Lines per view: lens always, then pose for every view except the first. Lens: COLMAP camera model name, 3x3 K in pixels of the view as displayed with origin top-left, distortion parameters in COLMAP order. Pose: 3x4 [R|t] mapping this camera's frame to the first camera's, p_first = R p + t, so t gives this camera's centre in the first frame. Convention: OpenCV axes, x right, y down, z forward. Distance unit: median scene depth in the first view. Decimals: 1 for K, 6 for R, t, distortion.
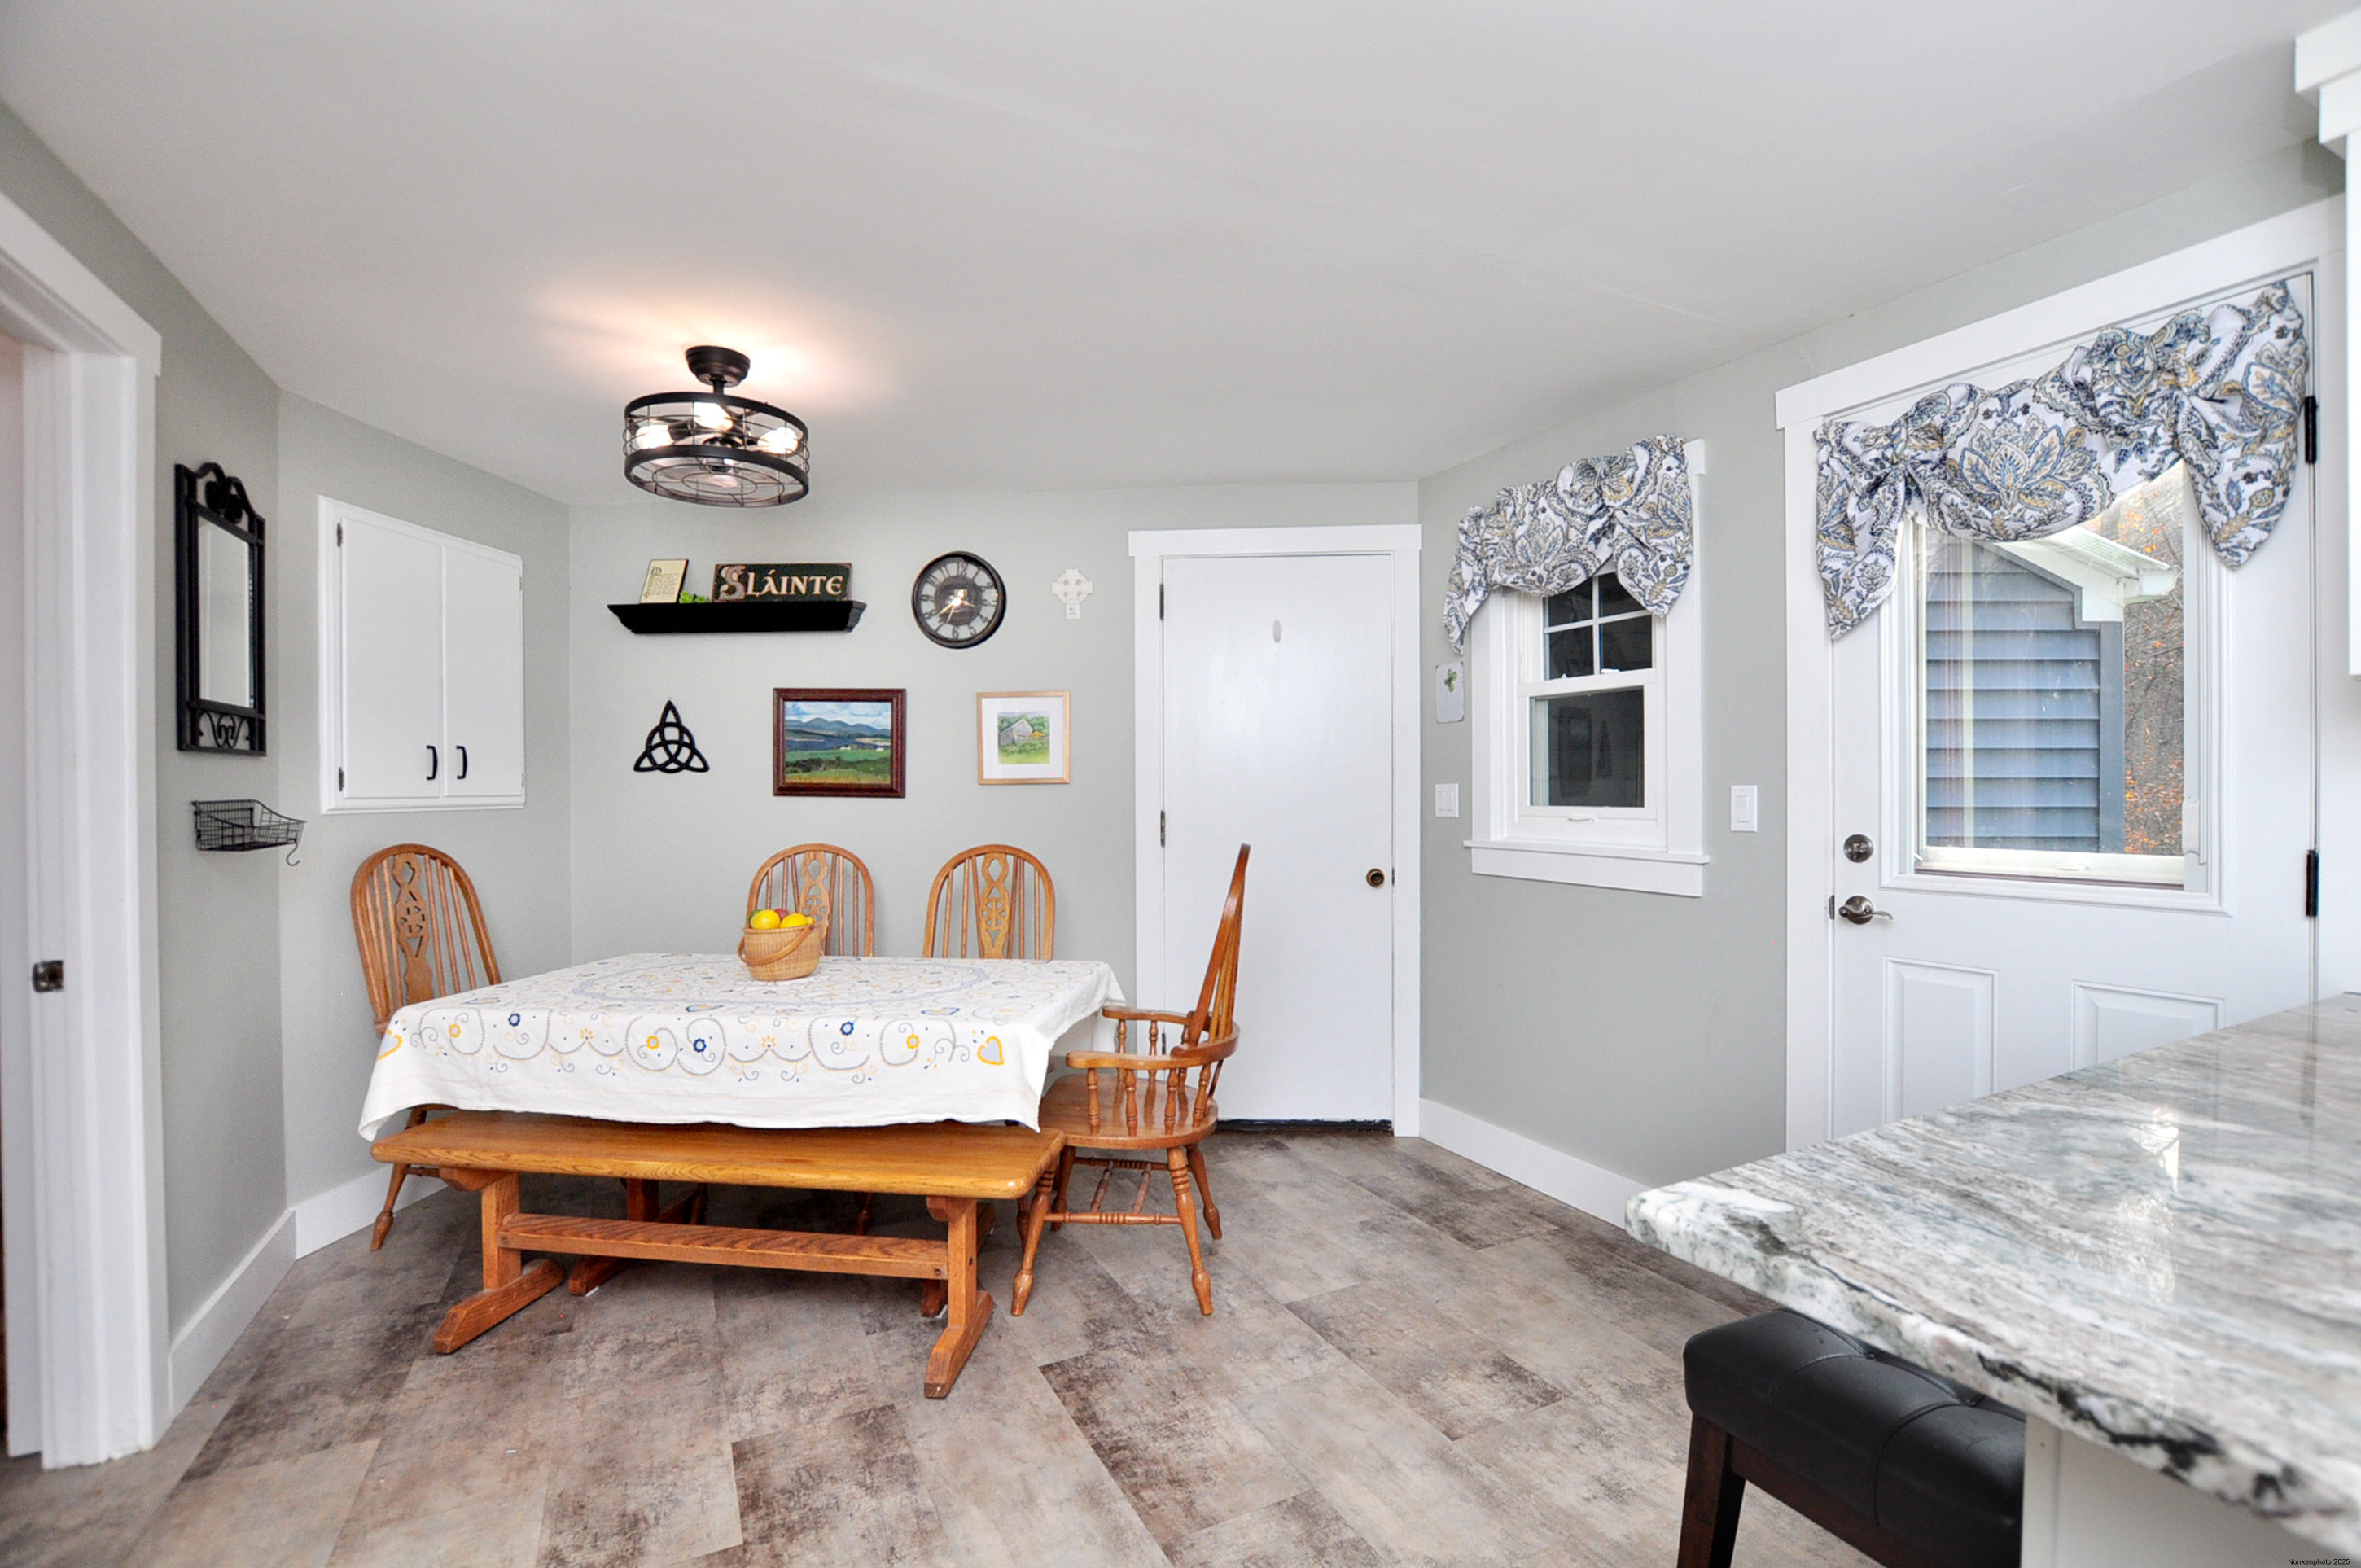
lens RADIAL K [[1071.4, 0, 1207.7], [0, 1071.4, 788.6], [0, 0, 1]] dist [-0.028701, 0.004423]
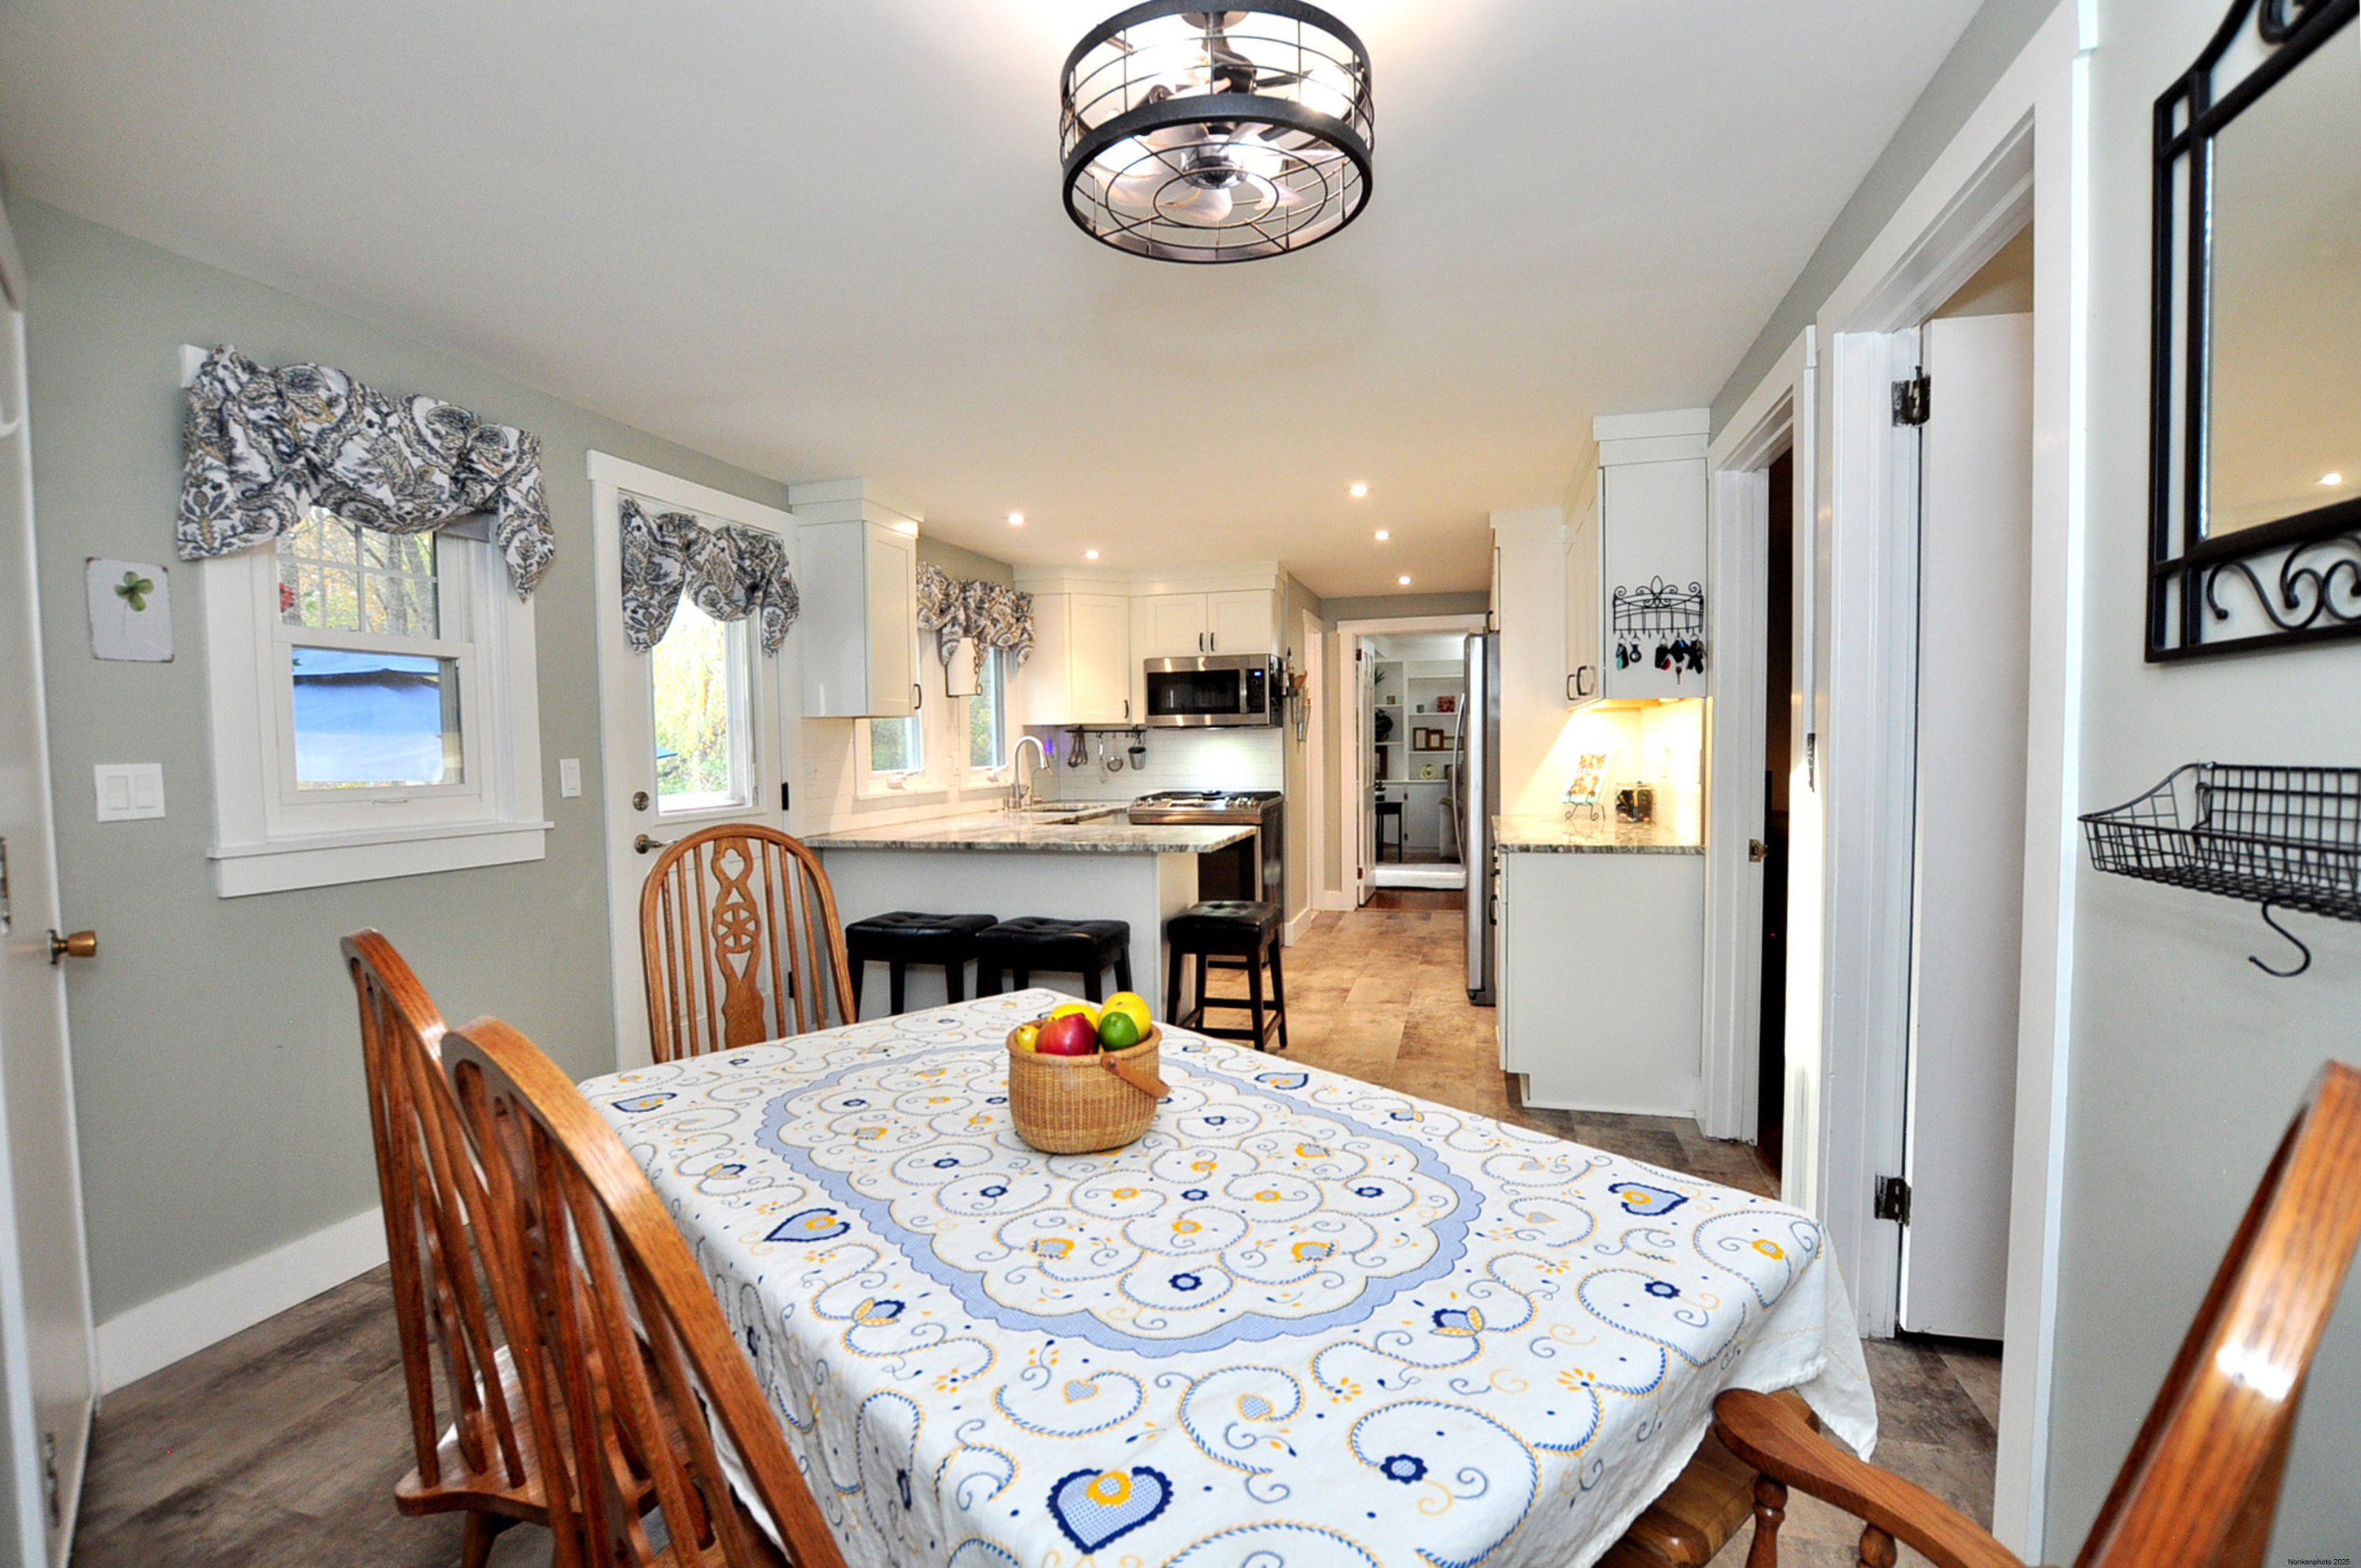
lens RADIAL K [[1071.4, 0, 1137.2], [0, 1071.4, 791.6], [0, 0, 1]] dist [-0.028701, 0.004423]
pose [[-0.709659, -0.015748, 0.704369, -0.564181], [0.020072, 0.998893, 0.042555, -0.002993], [-0.704259, 0.044337, -0.708557, 0.985553]]
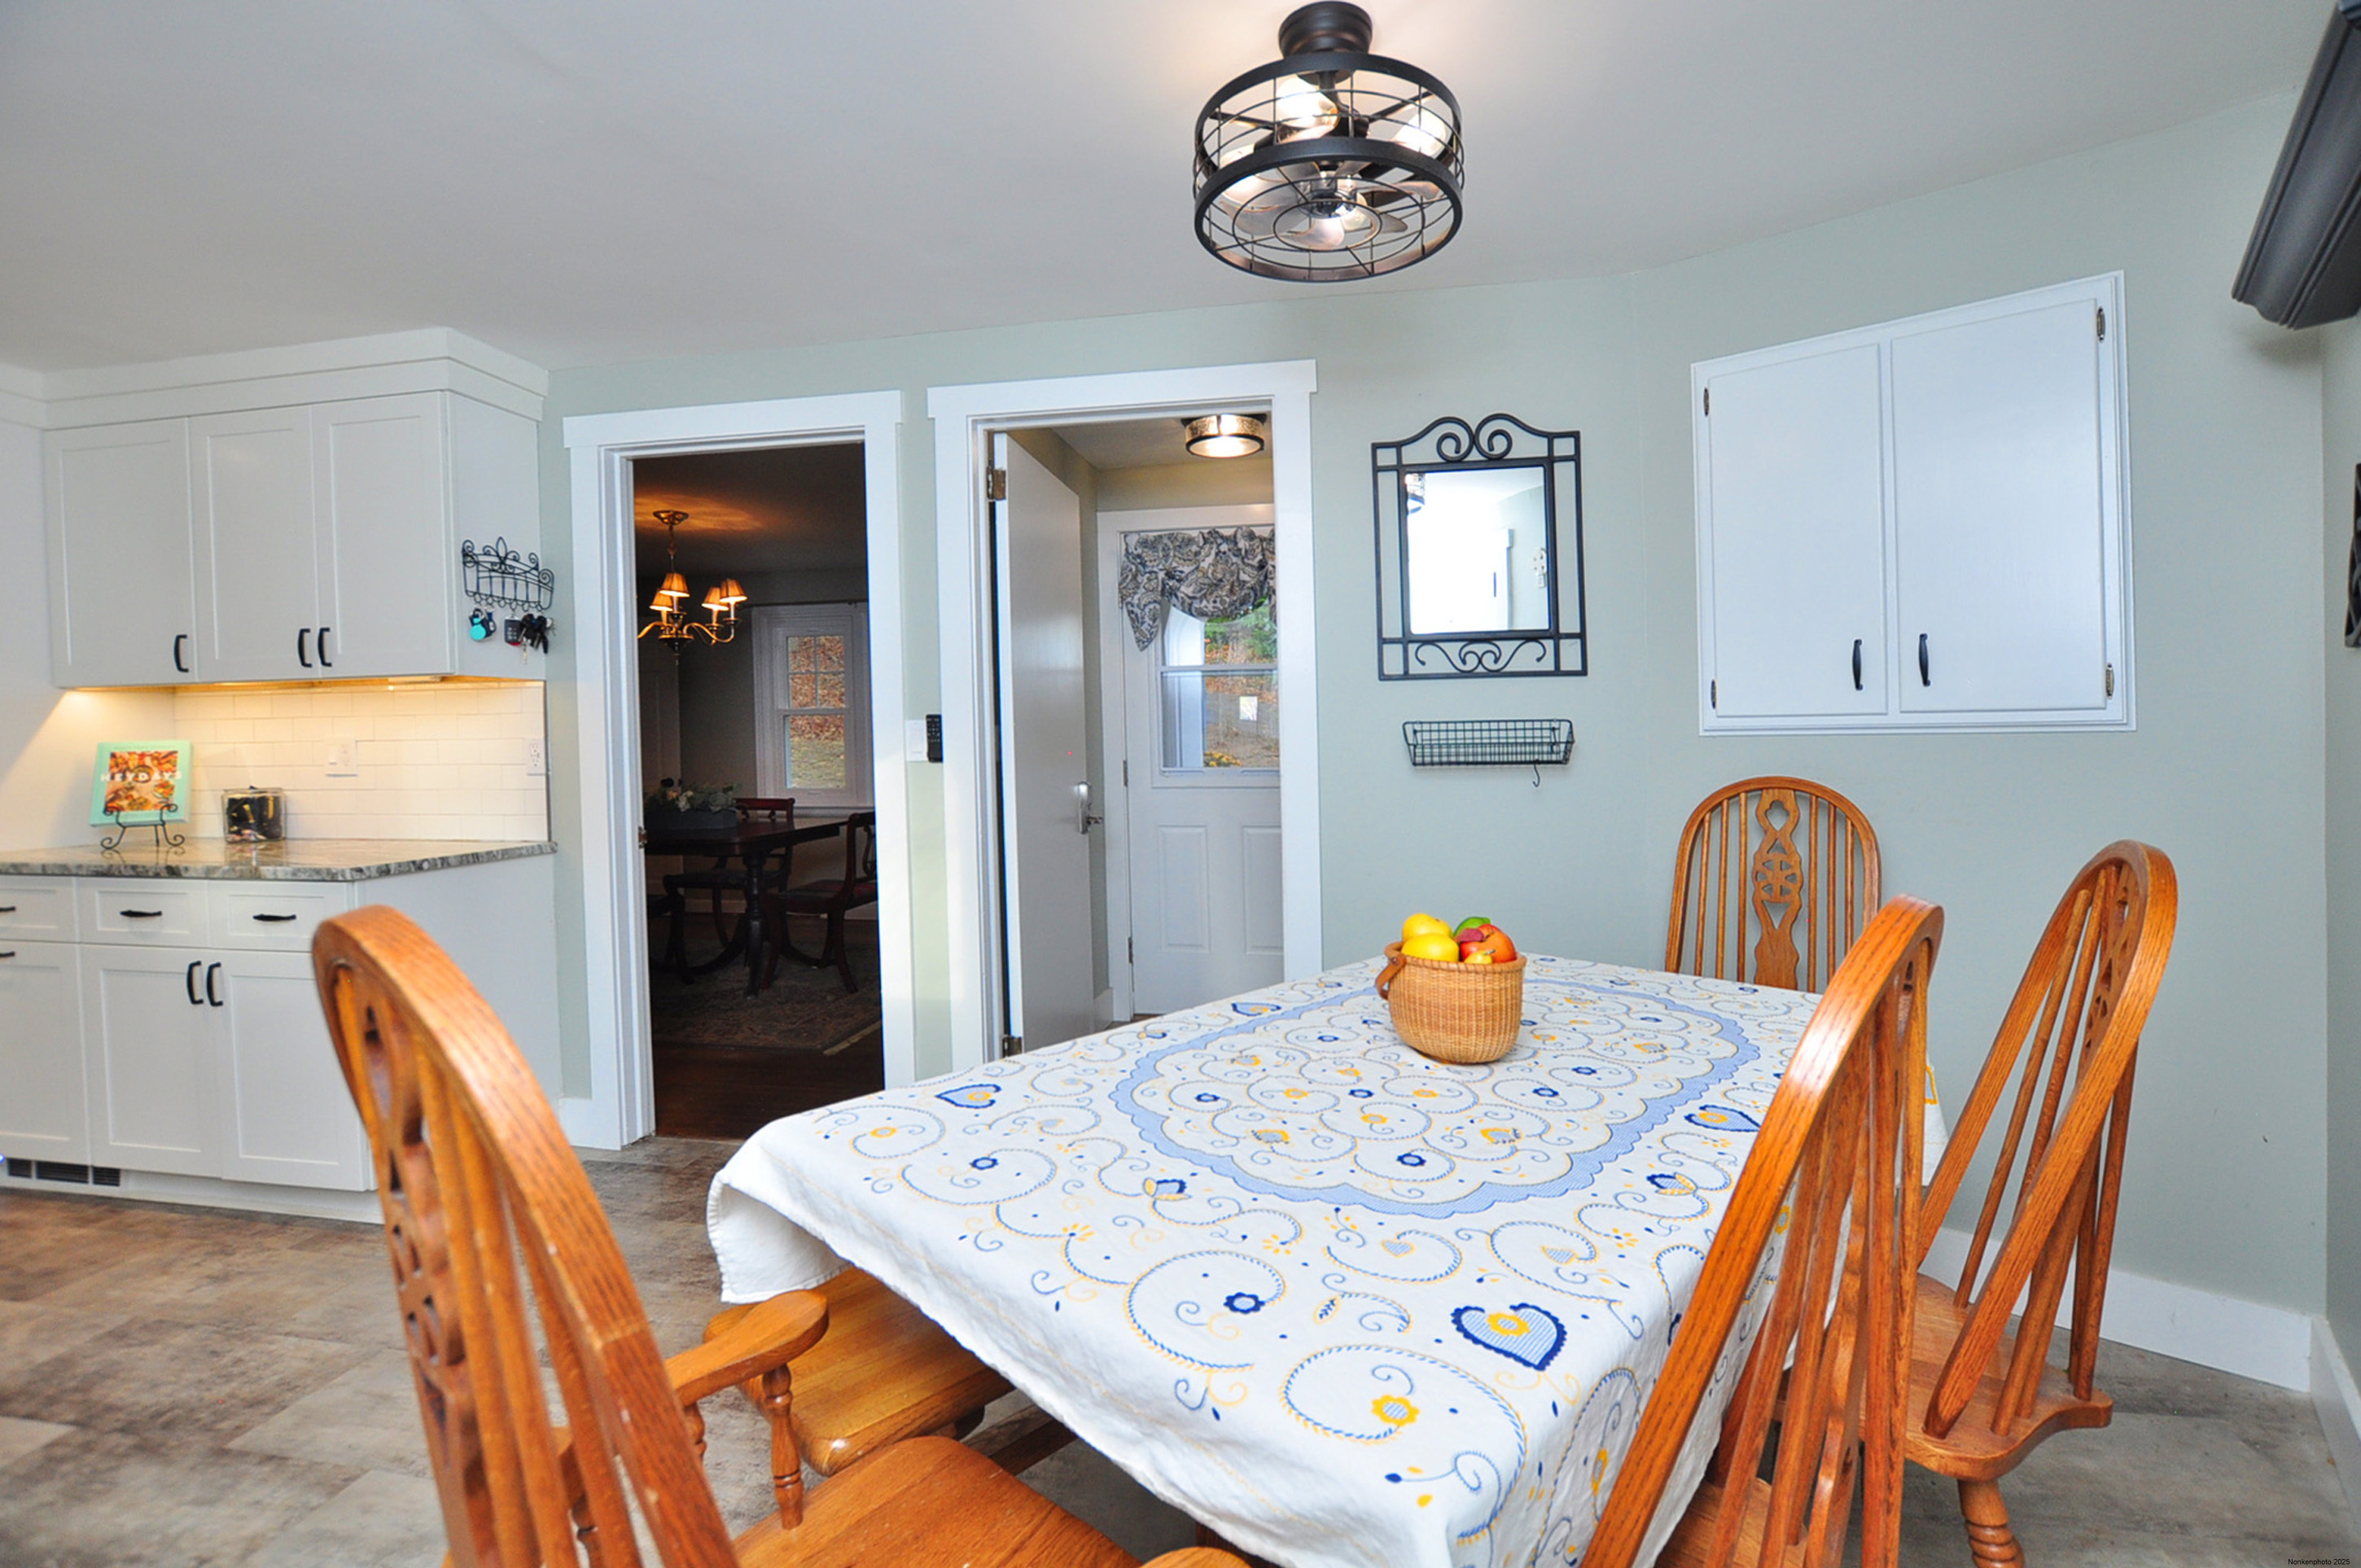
lens RADIAL K [[1071.4, 0, 1193.3], [0, 1071.4, 753.2], [0, 0, 1]] dist [-0.028701, 0.004423]
pose [[-0.604030, 0.025681, -0.796547, 0.081337], [0.013767, 0.999668, 0.021790, 0.010949], [0.796842, 0.002196, -0.604183, 0.906400]]
